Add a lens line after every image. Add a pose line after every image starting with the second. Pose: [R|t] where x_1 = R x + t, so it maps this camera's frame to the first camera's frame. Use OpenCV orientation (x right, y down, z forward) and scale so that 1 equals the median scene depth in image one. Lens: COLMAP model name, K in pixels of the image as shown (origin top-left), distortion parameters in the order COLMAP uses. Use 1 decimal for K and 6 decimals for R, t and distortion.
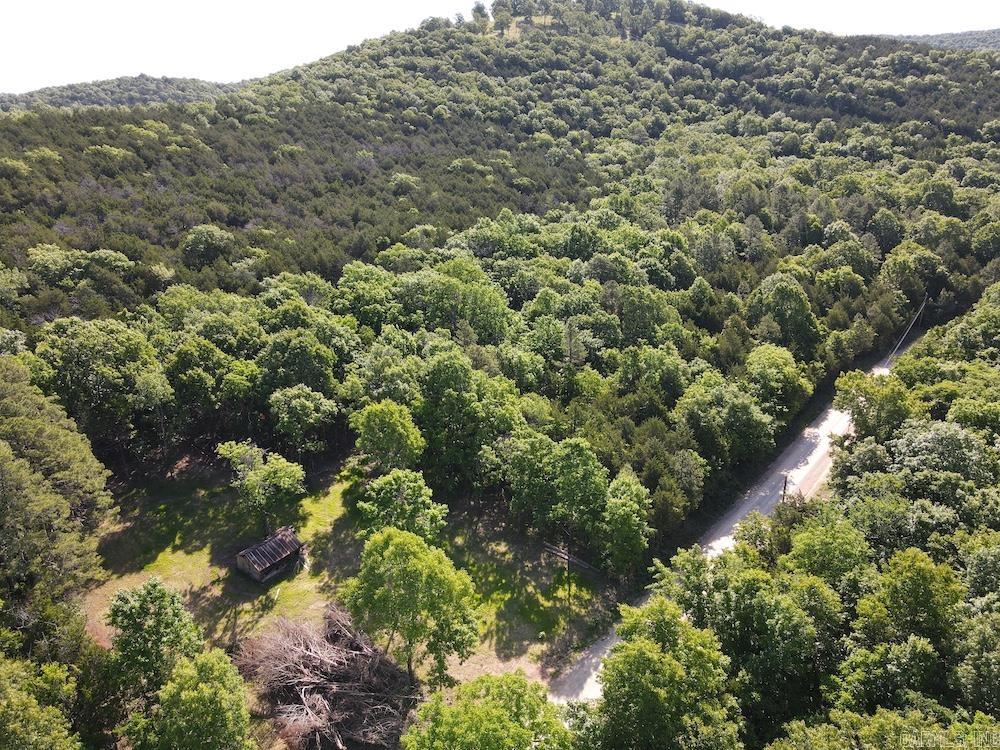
lens RADIAL K [[734.8, 0, 497.8], [0, 734.8, 375.7], [0, 0, 1]] dist [0.007469, 0.009197]
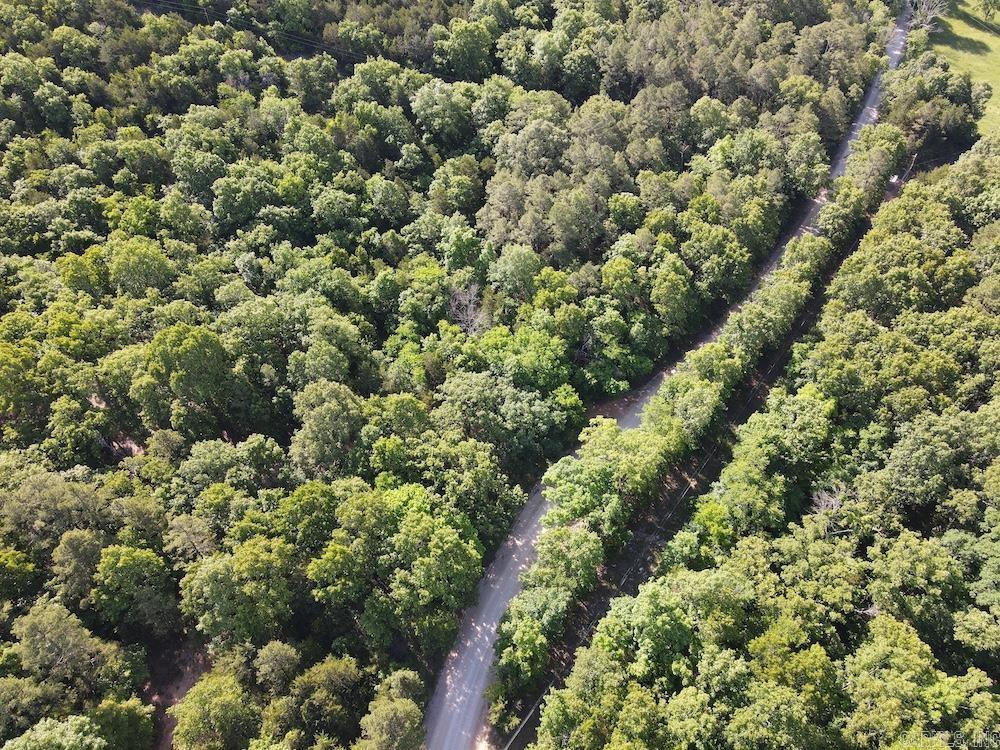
lens RADIAL K [[734.8, 0, 496.9], [0, 734.8, 380.1], [0, 0, 1]] dist [0.007469, 0.009197]
pose [[0.645645, -0.550800, 0.528926, 0.320773], [0.274210, 0.813667, 0.512596, -0.303273], [-0.712707, -0.185919, 0.676374, 0.361587]]
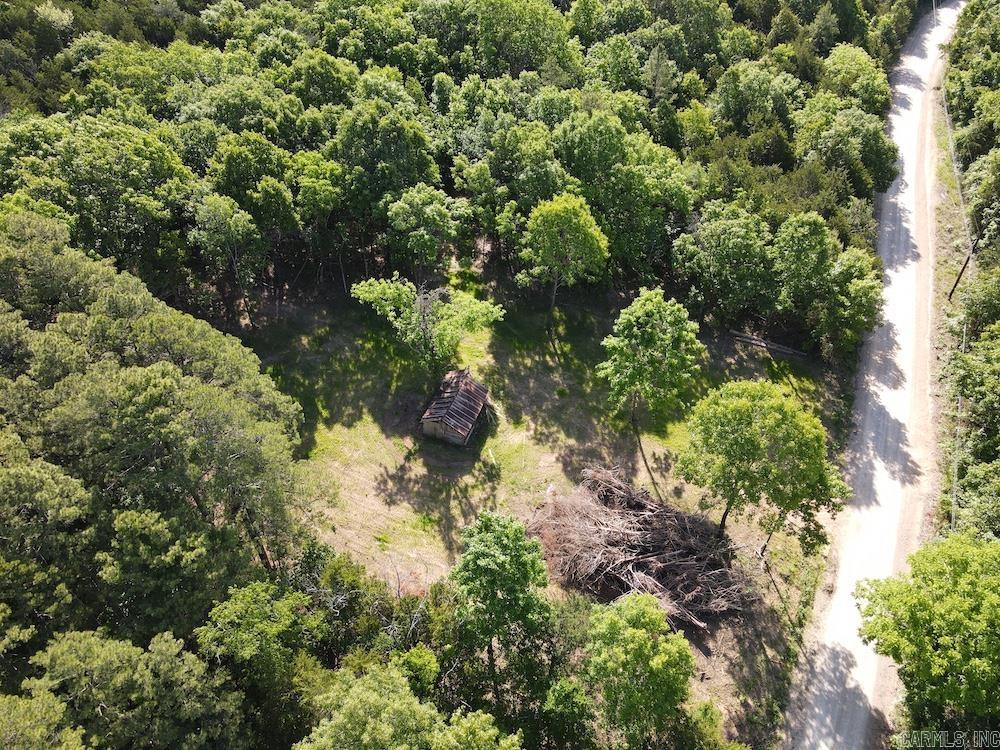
lens RADIAL K [[734.8, 0, 493.0], [0, 734.8, 373.9], [0, 0, 1]] dist [0.007469, 0.009197]
pose [[0.965676, -0.182459, 0.184874, -0.103118], [0.099012, 0.916572, 0.387417, -0.025682], [-0.240138, -0.355815, 0.903178, 0.068184]]
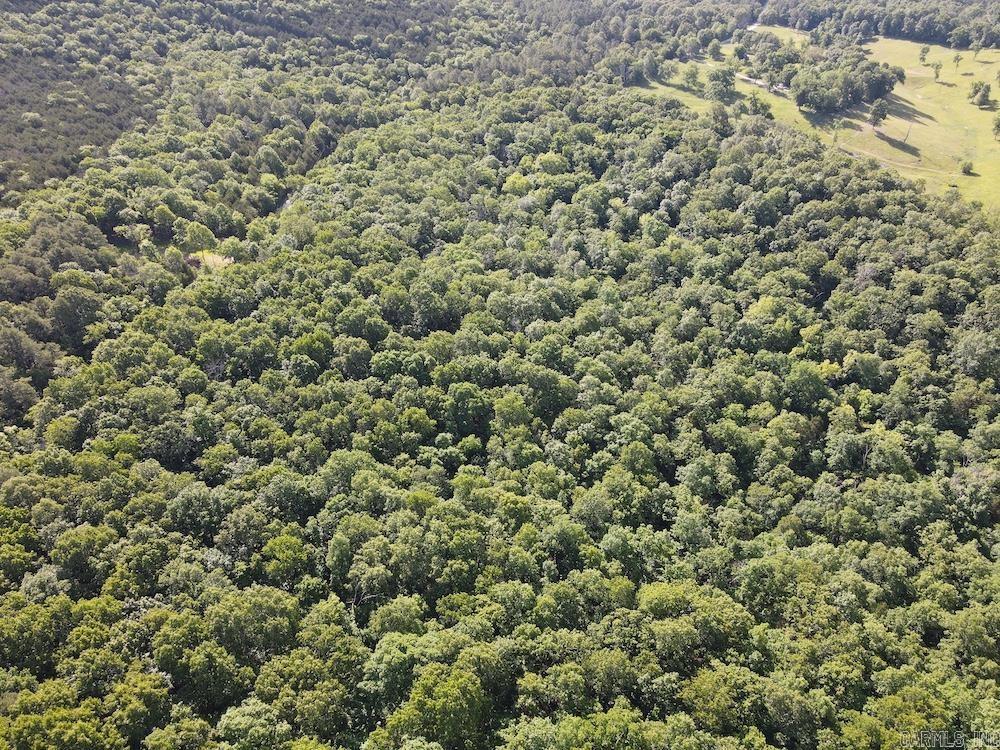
lens RADIAL K [[734.8, 0, 499.3], [0, 734.8, 377.3], [0, 0, 1]] dist [0.007469, 0.009197]
pose [[0.797222, -0.314488, 0.515301, -0.240364], [0.213003, 0.945227, 0.247336, 0.072911], [-0.564860, -0.087421, 0.820543, -0.733297]]
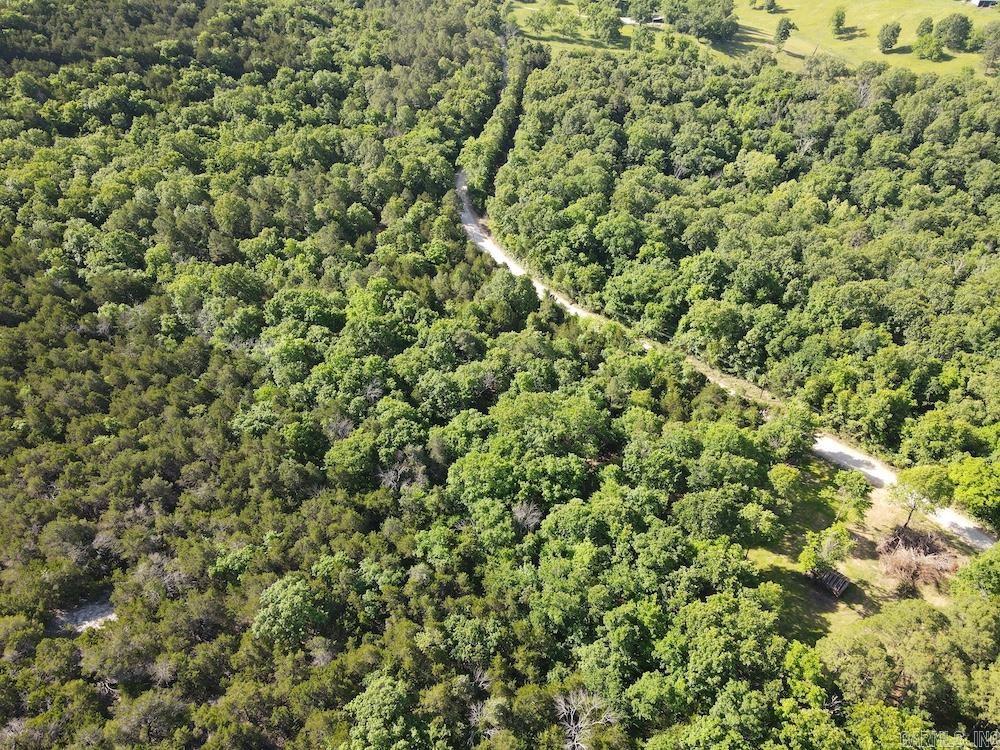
lens RADIAL K [[734.8, 0, 498.1], [0, 734.8, 376.5], [0, 0, 1]] dist [0.007469, 0.009197]
pose [[0.190263, -0.581380, 0.791073, -0.373048], [0.370770, 0.788670, 0.490439, -0.299435], [-0.909027, 0.199994, 0.365612, 0.244491]]
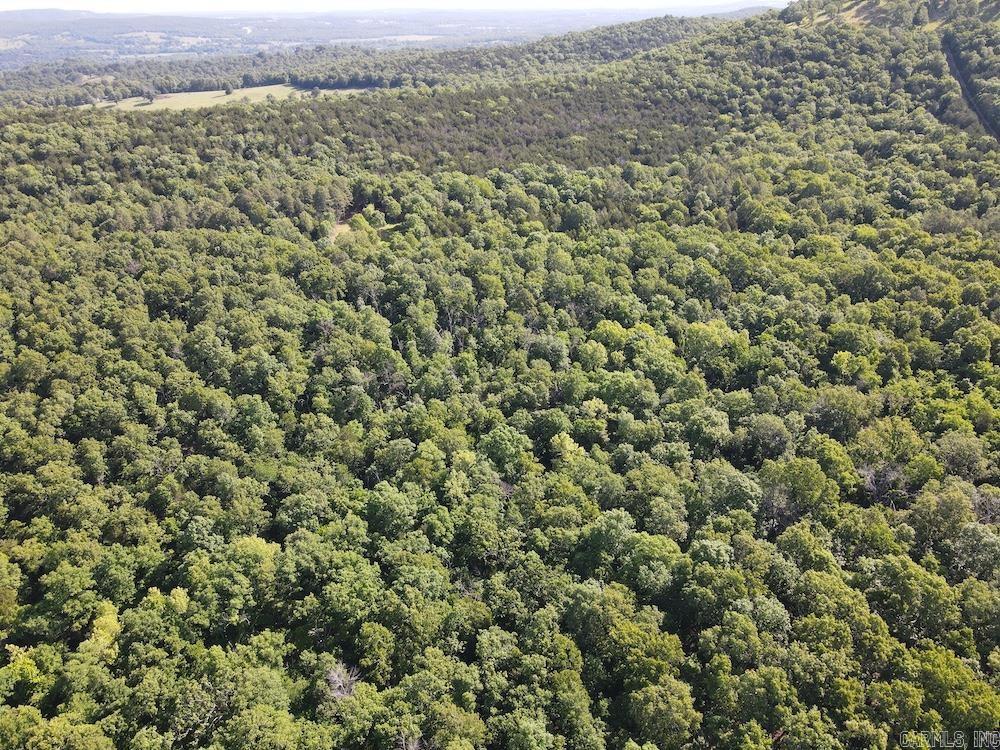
lens RADIAL K [[734.8, 0, 496.1], [0, 734.8, 375.4], [0, 0, 1]] dist [0.007469, 0.009197]
pose [[0.716305, 0.324844, -0.617563, 0.873690], [-0.248067, 0.945763, 0.209749, -0.013219], [0.652204, 0.002953, 0.758038, -0.510823]]
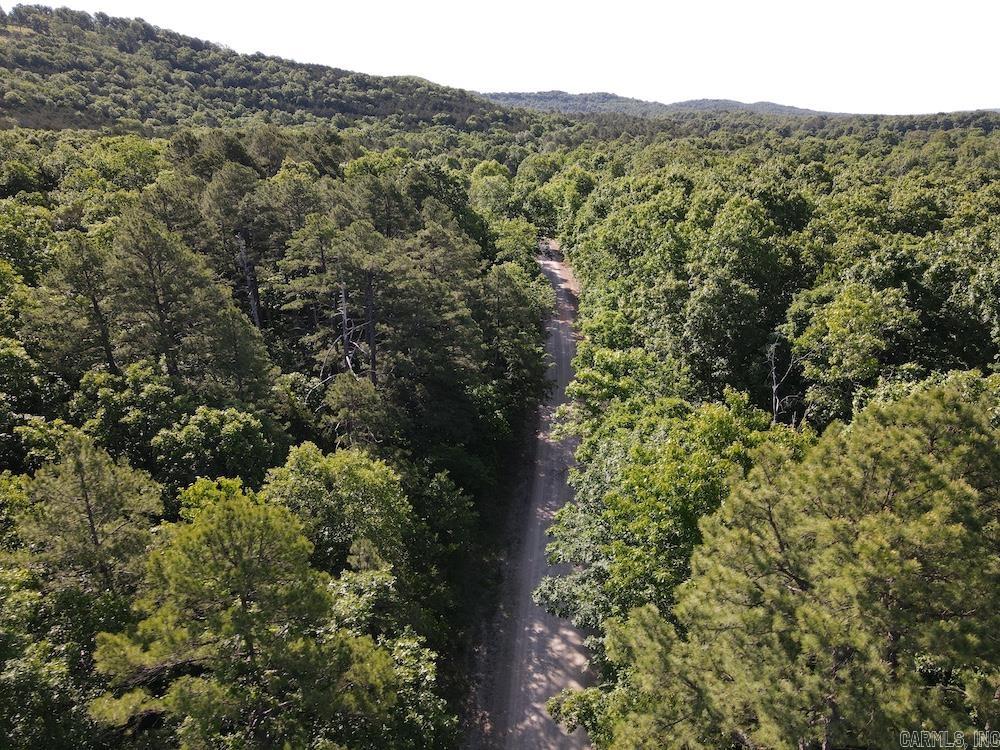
lens RADIAL K [[734.8, 0, 498.3], [0, 734.8, 378.6], [0, 0, 1]] dist [0.007469, 0.009197]
pose [[0.719297, -0.217311, 0.659839, -0.374328], [0.255630, 0.965969, 0.039468, 0.161386], [-0.645961, 0.140286, 0.750370, -0.165131]]
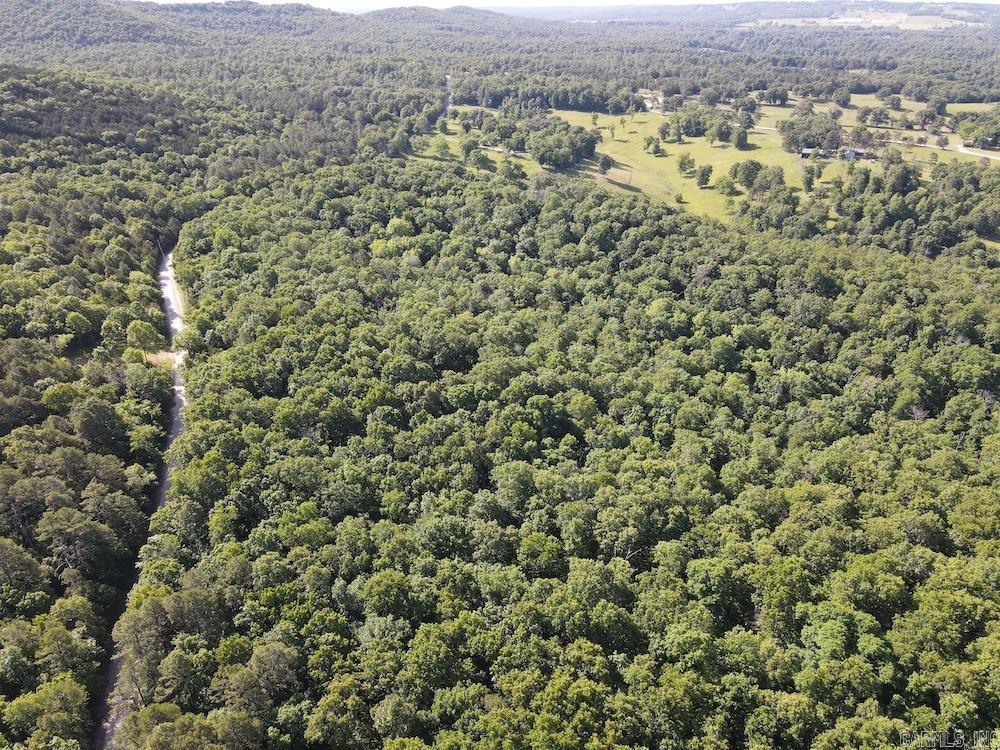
lens RADIAL K [[734.8, 0, 498.6], [0, 734.8, 376.7], [0, 0, 1]] dist [0.007469, 0.009197]
pose [[0.434510, -0.390294, 0.811709, -0.524975], [0.322804, 0.908843, 0.264201, 0.010047], [-0.840832, 0.147225, 0.520890, -0.550979]]
